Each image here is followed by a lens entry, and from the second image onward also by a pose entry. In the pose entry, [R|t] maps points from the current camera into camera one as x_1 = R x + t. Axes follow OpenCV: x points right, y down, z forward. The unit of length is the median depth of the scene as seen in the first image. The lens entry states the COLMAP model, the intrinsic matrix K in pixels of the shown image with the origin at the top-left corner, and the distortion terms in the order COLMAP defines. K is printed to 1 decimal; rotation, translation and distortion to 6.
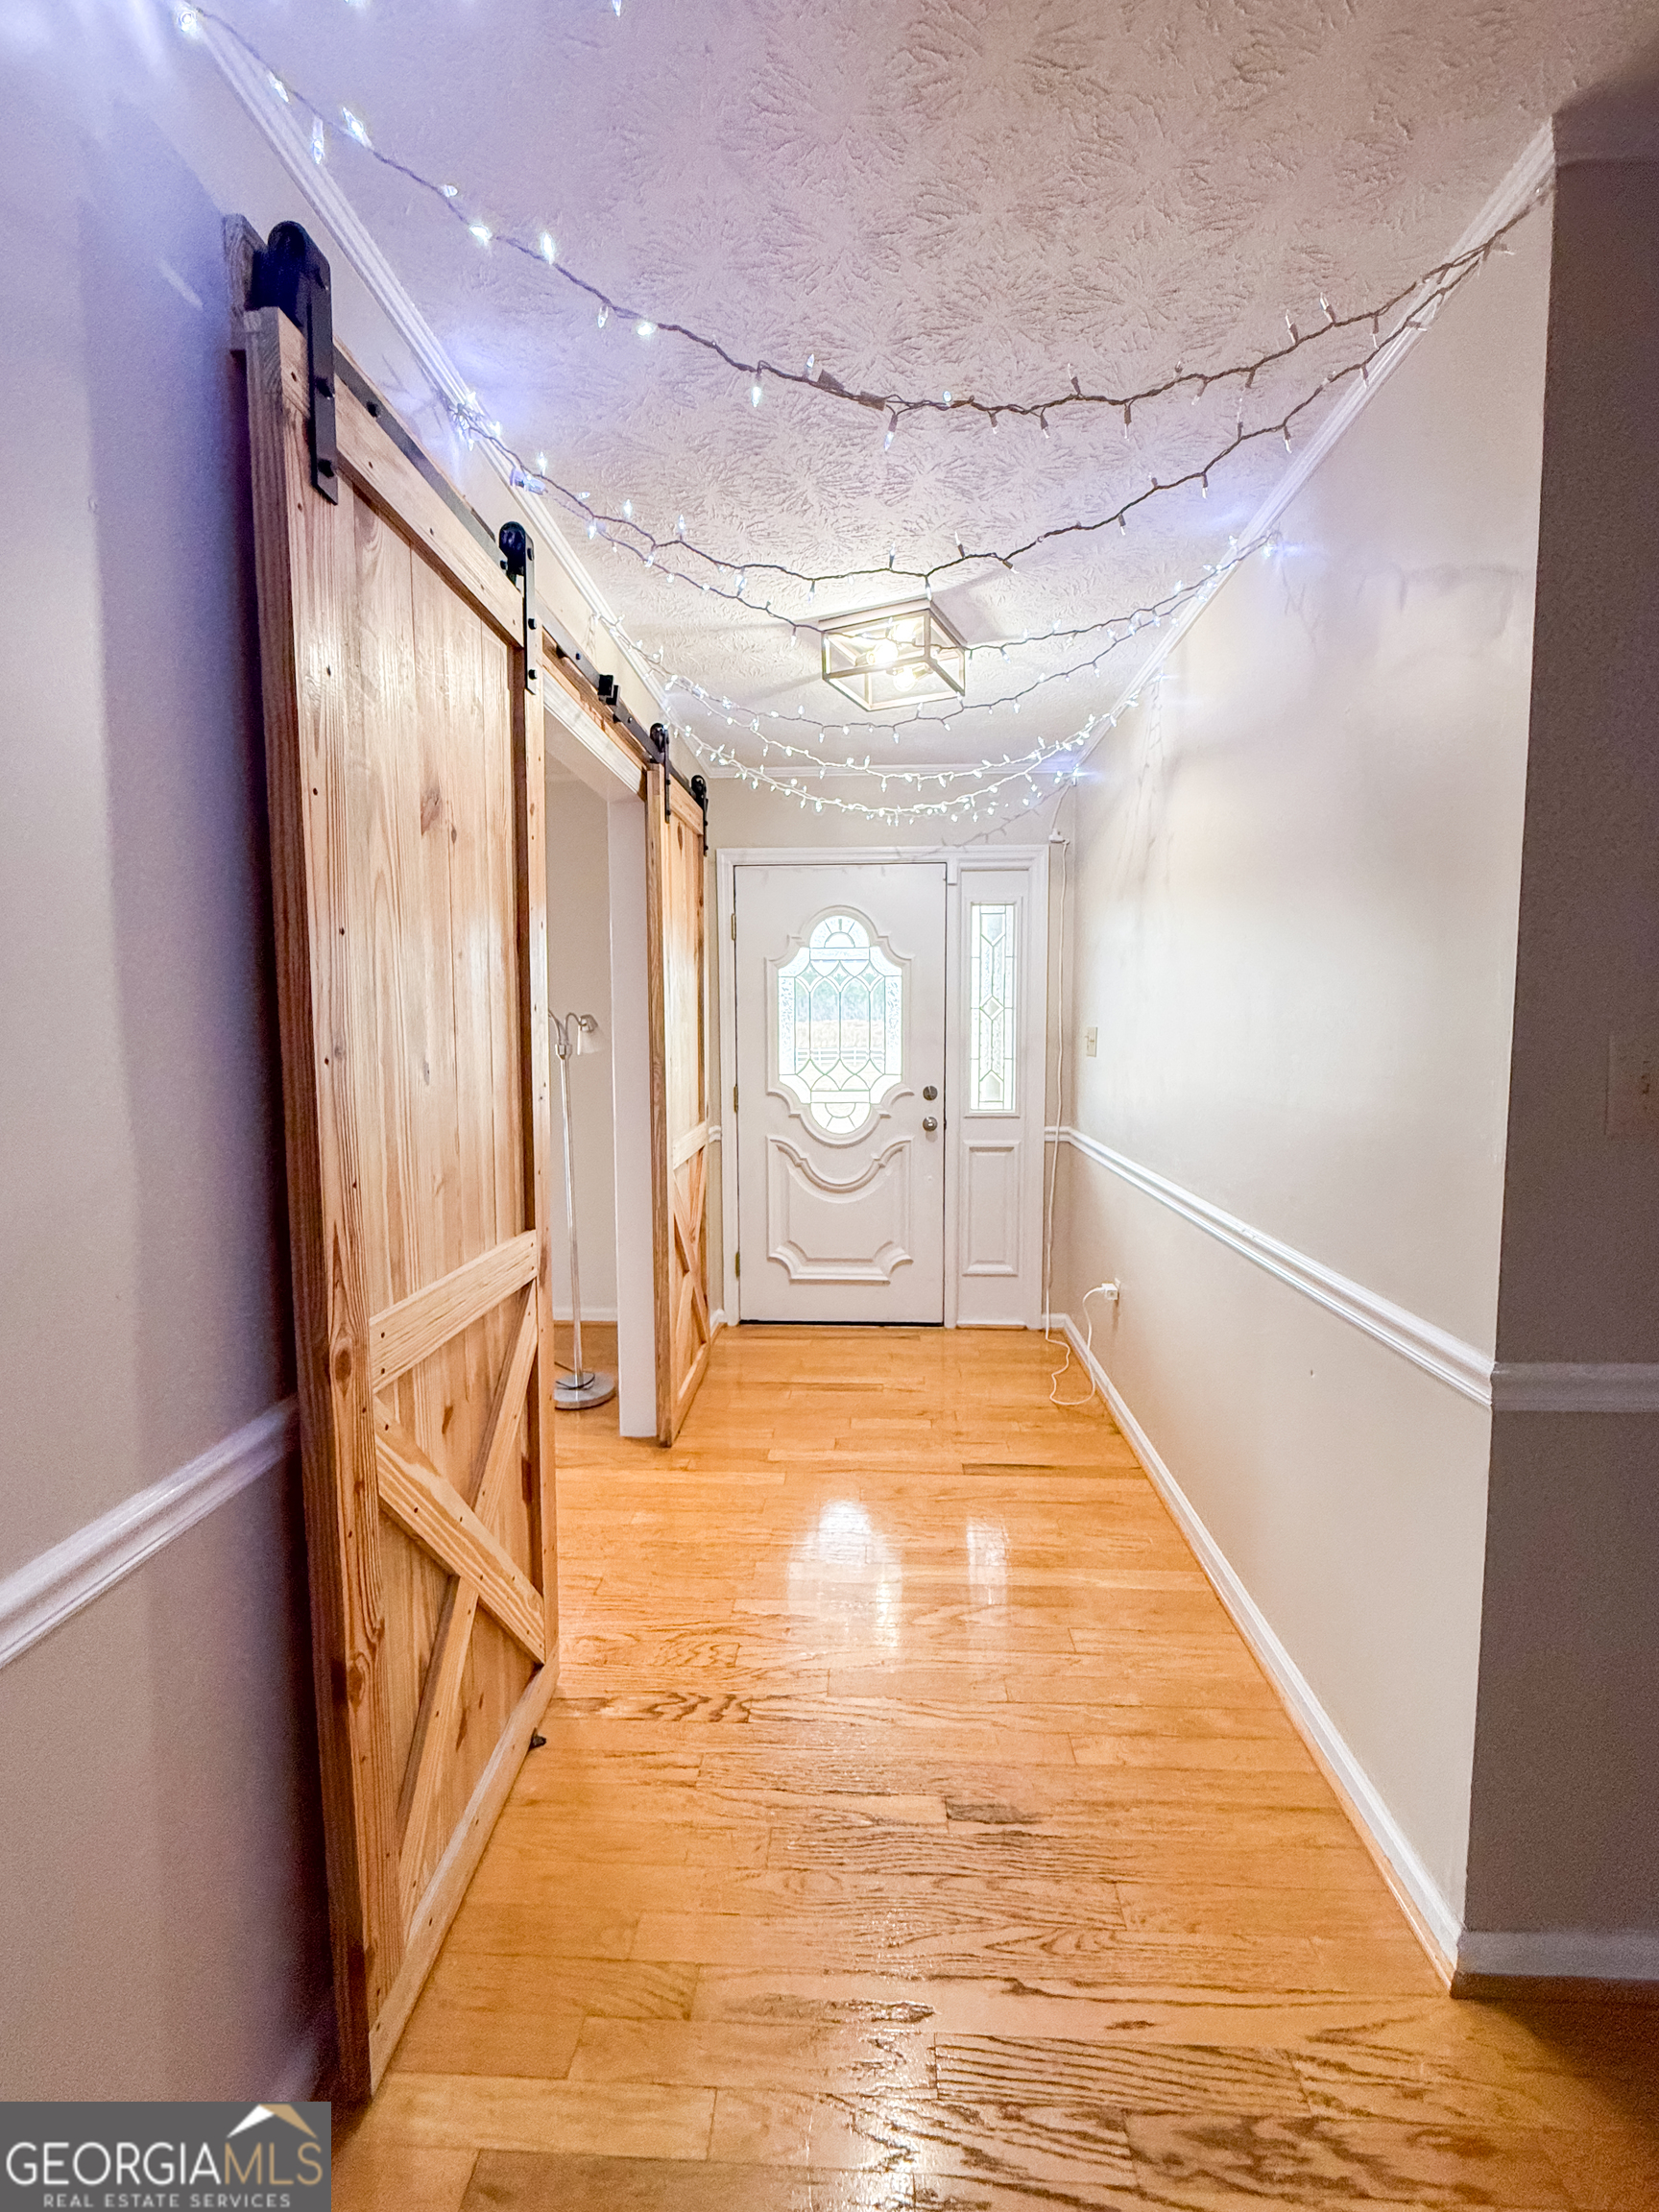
lens RADIAL K [[912.7, 0, 831.1], [0, 912.7, 1109.5], [0, 0, 1]] dist [0.001362, 0.000221]
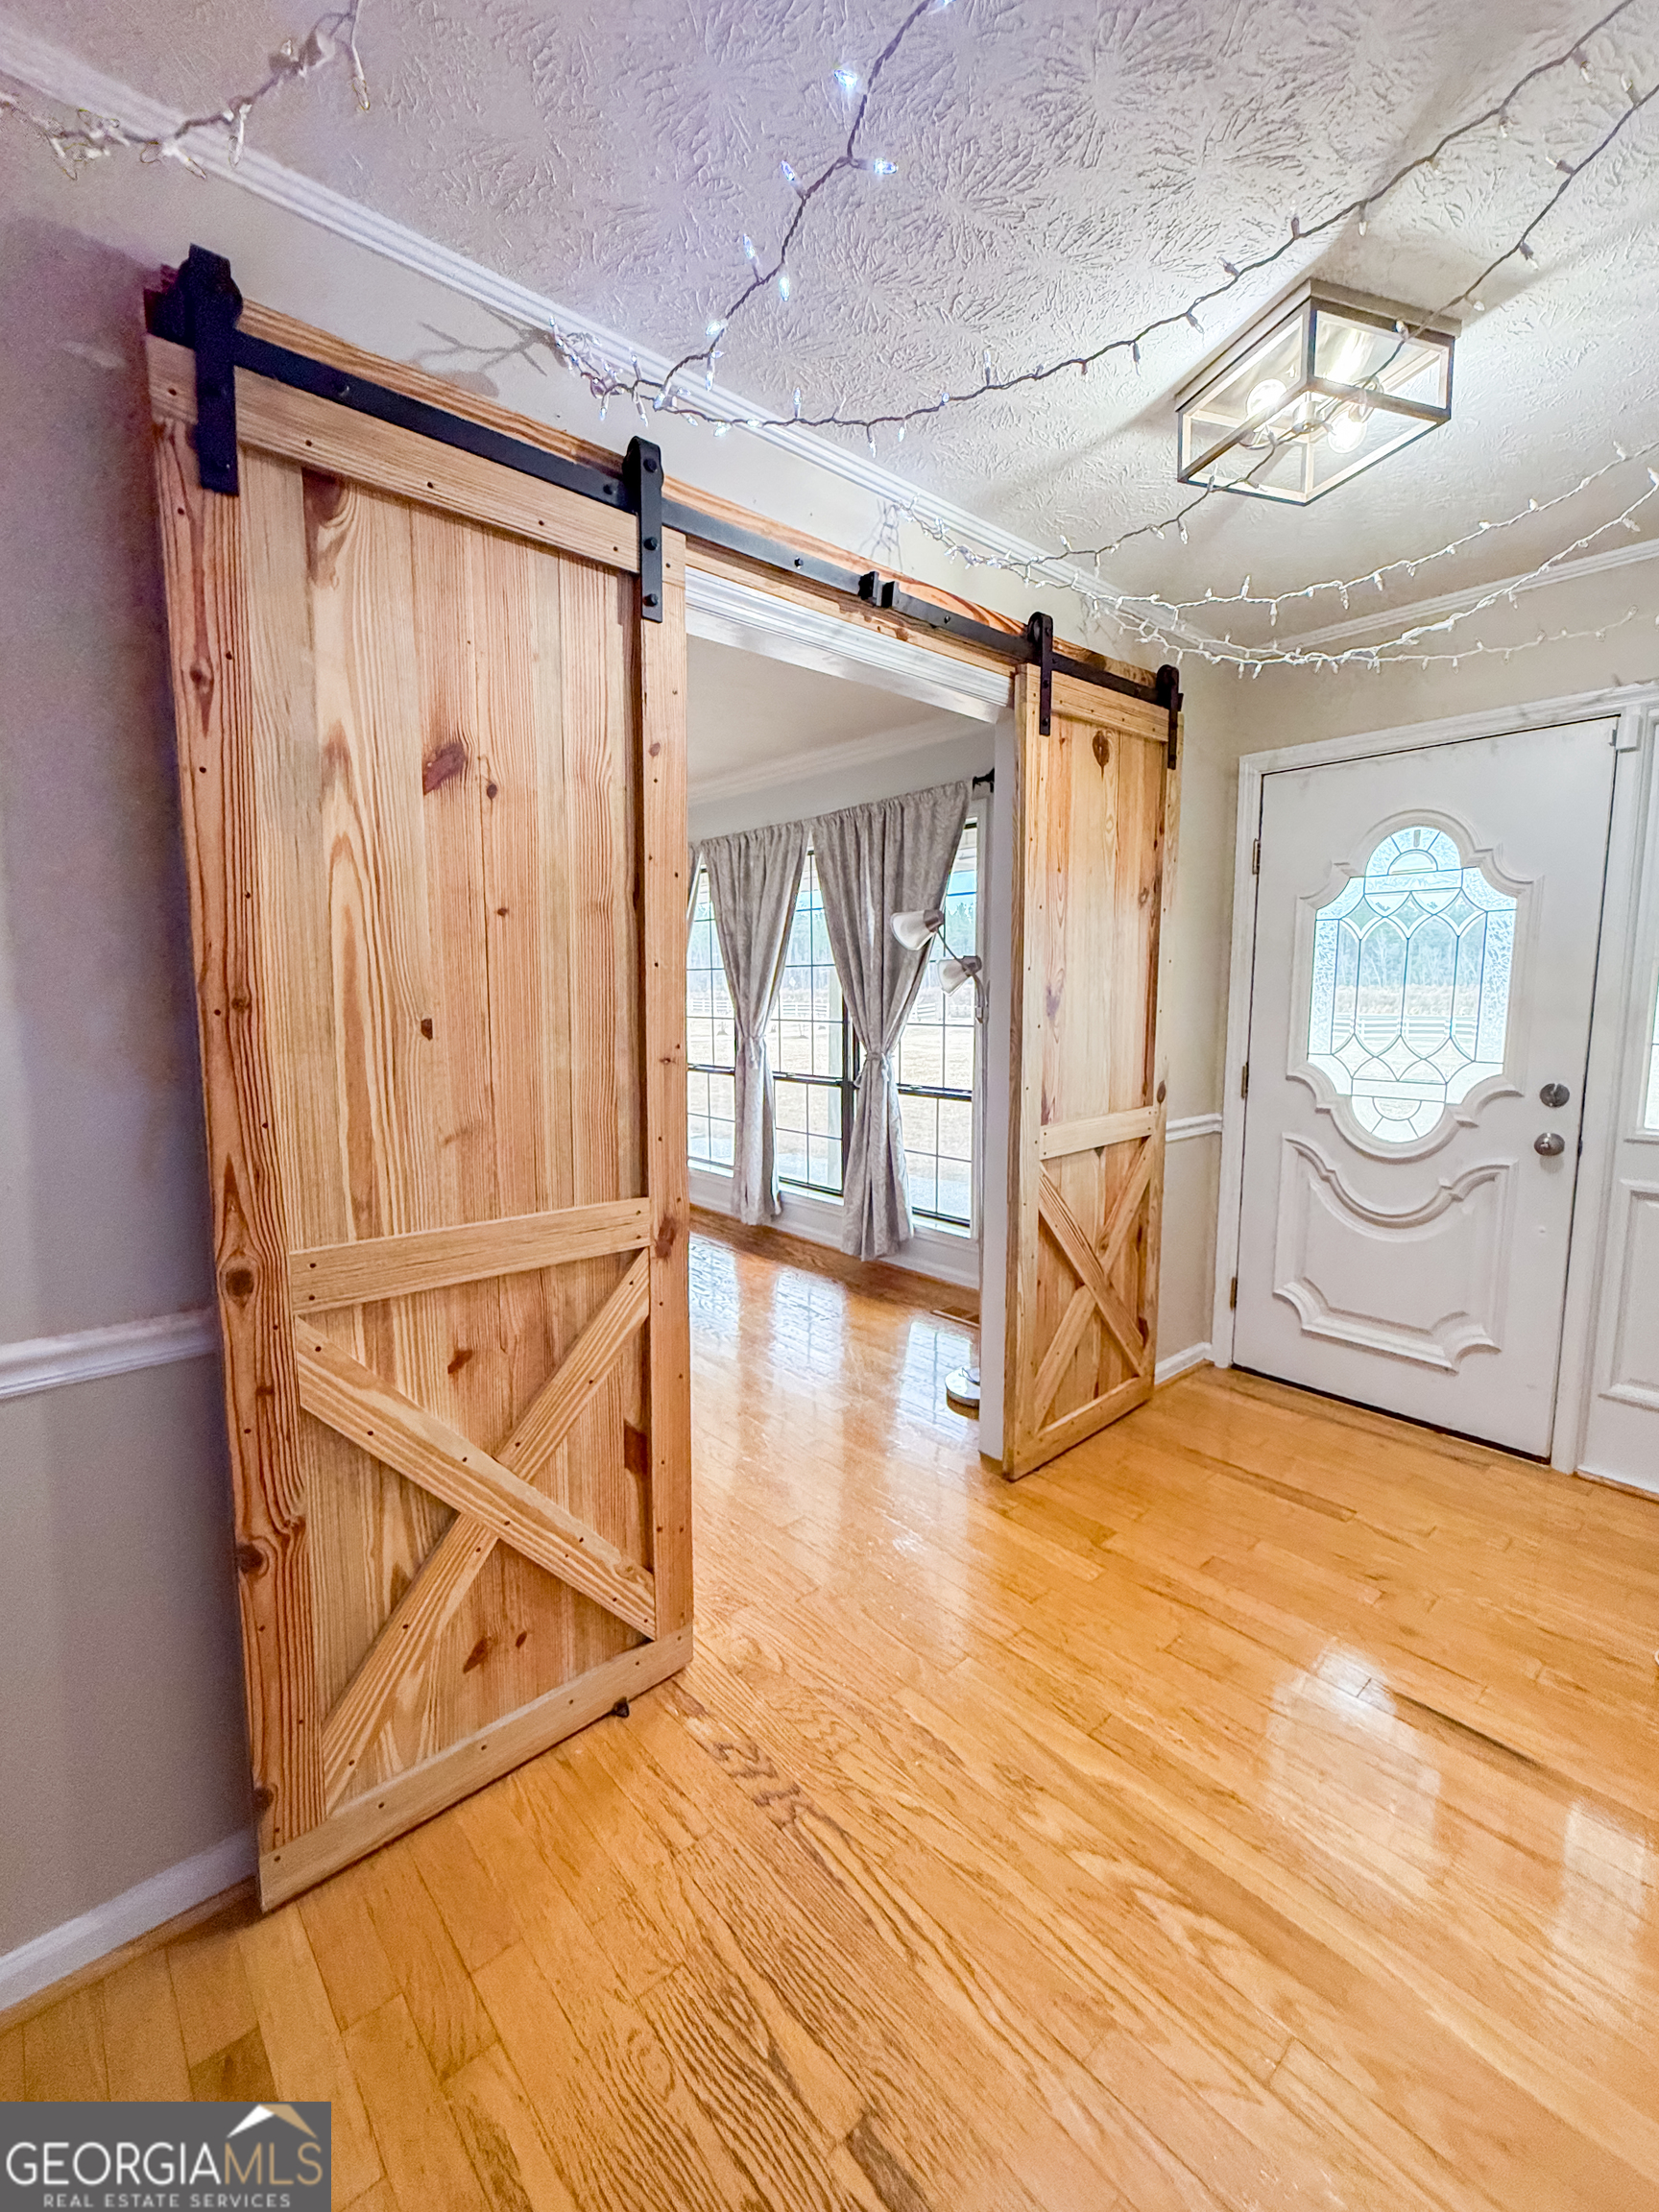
lens RADIAL K [[938.7, 0, 829.5], [0, 938.7, 1106.0], [0, 0, 1]] dist [-0.000294, 0.000176]
pose [[0.702735, 0.092374, -0.705430, 0.330295], [-0.068844, 0.995711, 0.061804, -0.025232], [0.708113, 0.005133, 0.706080, 0.295564]]
